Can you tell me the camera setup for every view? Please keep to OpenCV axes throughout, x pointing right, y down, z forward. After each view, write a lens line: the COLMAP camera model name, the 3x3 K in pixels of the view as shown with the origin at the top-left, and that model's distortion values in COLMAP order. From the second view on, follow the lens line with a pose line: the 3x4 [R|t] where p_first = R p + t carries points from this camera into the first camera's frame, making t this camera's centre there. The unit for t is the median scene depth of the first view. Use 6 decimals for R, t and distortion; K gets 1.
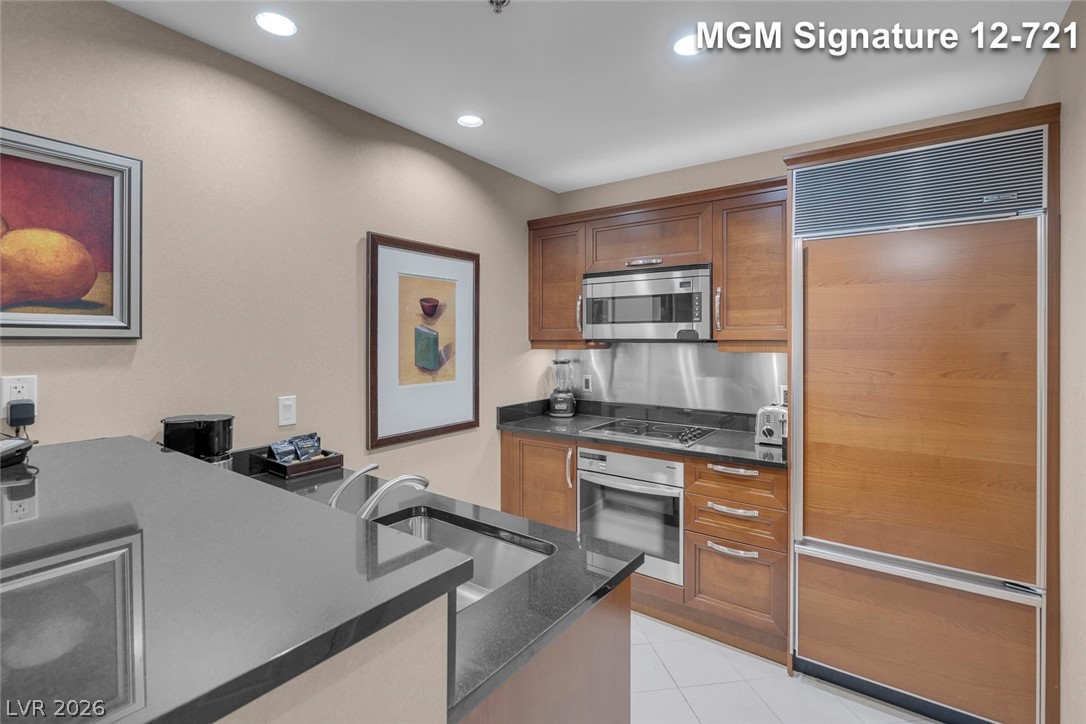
lens RADIAL K [[497.2, 0, 544.6], [0, 497.2, 343.8], [0, 0, 1]] dist [-0.005313, 0.001778]
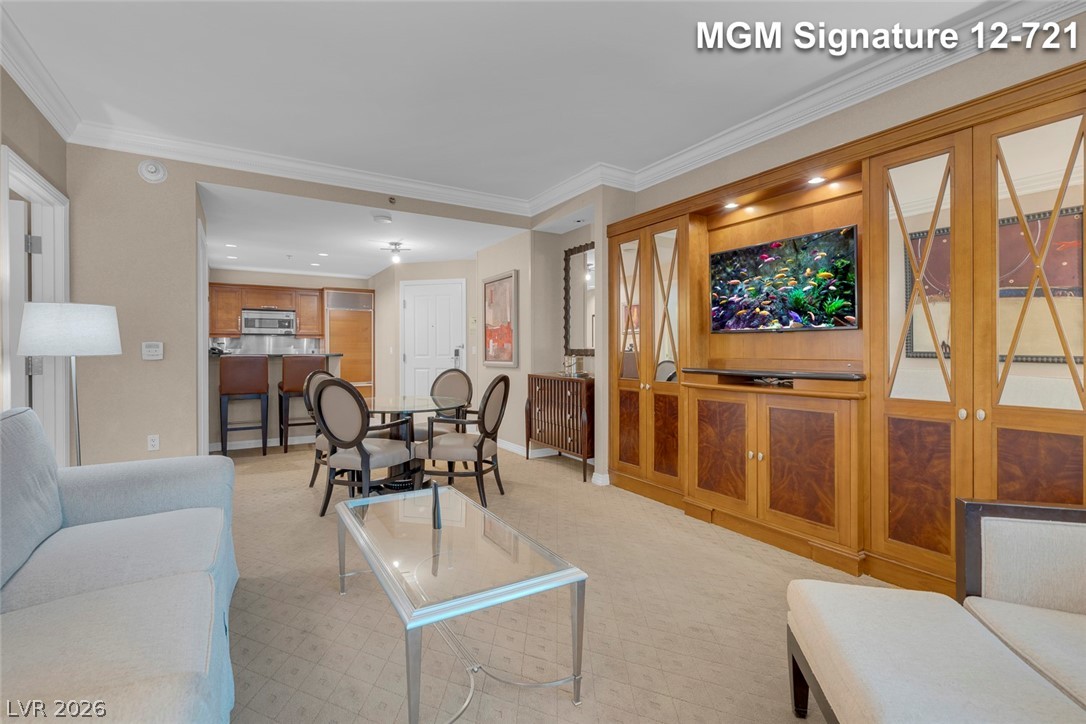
lens RADIAL K [[497.2, 0, 532.6], [0, 497.2, 354.2], [0, 0, 1]] dist [-0.005313, 0.001778]
pose [[0.405223, -0.008429, 0.914179, -2.095170], [0.009814, 0.999940, 0.004869, 0.127123], [-0.914165, 0.006999, 0.405282, -1.797004]]
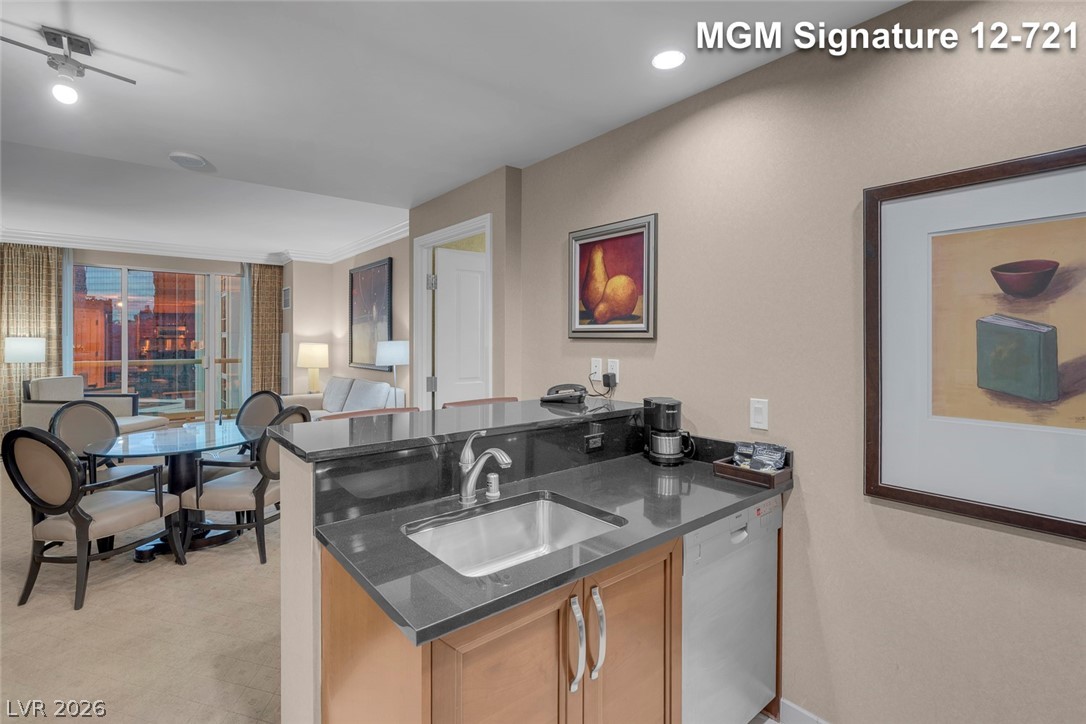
lens RADIAL K [[497.2, 0, 527.0], [0, 497.2, 341.8], [0, 0, 1]] dist [-0.005313, 0.001778]
pose [[-0.266633, 0.008024, -0.963765, 0.433924], [-0.009135, 0.999899, 0.010852, -0.009262], [0.963755, 0.011698, -0.266533, 0.675945]]
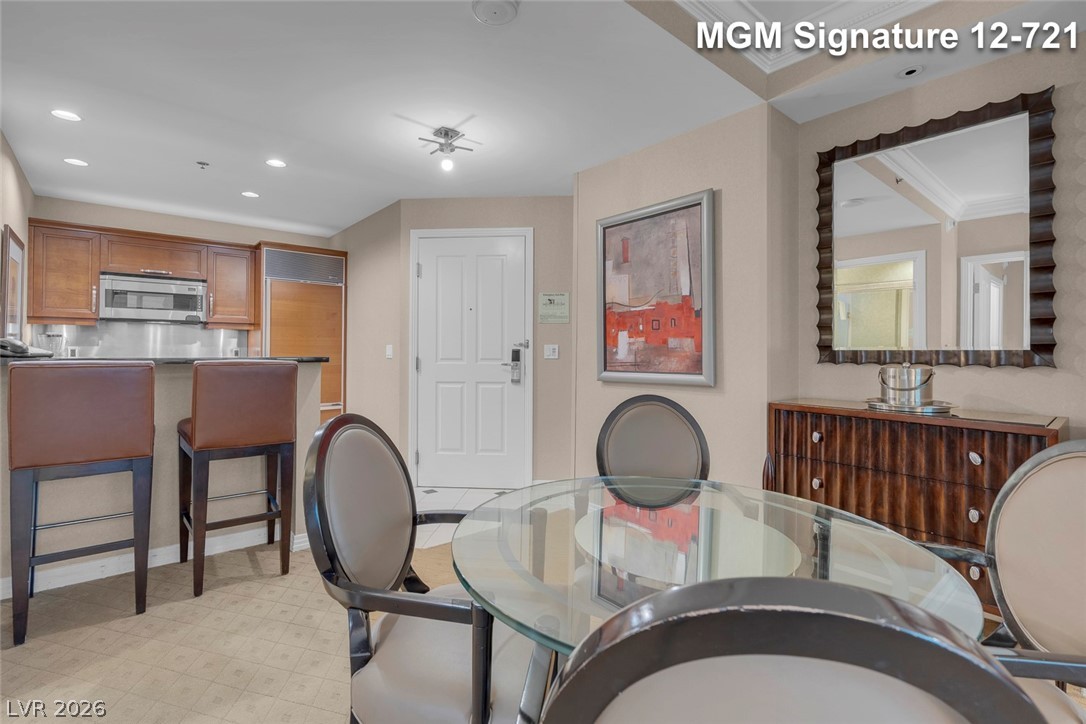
lens RADIAL K [[497.2, 0, 533.3], [0, 497.2, 346.0], [0, 0, 1]] dist [-0.005313, 0.001778]
pose [[0.247402, 0.010758, 0.968853, -1.209288], [0.005833, 0.999904, -0.012592, 0.118321], [-0.968895, 0.008767, 0.247316, -0.656477]]
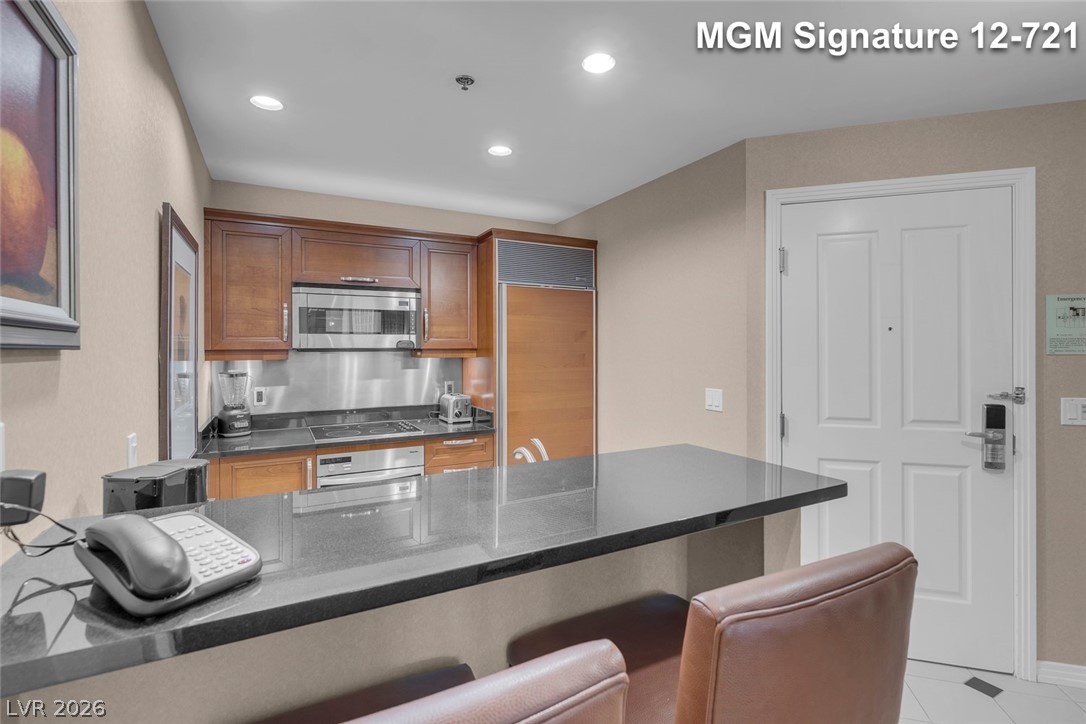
lens RADIAL K [[497.2, 0, 537.6], [0, 497.2, 348.2], [0, 0, 1]] dist [-0.005313, 0.001778]
pose [[0.447694, -0.002687, 0.894183, -0.719049], [0.011548, 0.999929, -0.002777, -0.002071], [-0.894112, 0.011570, 0.447694, 0.166968]]
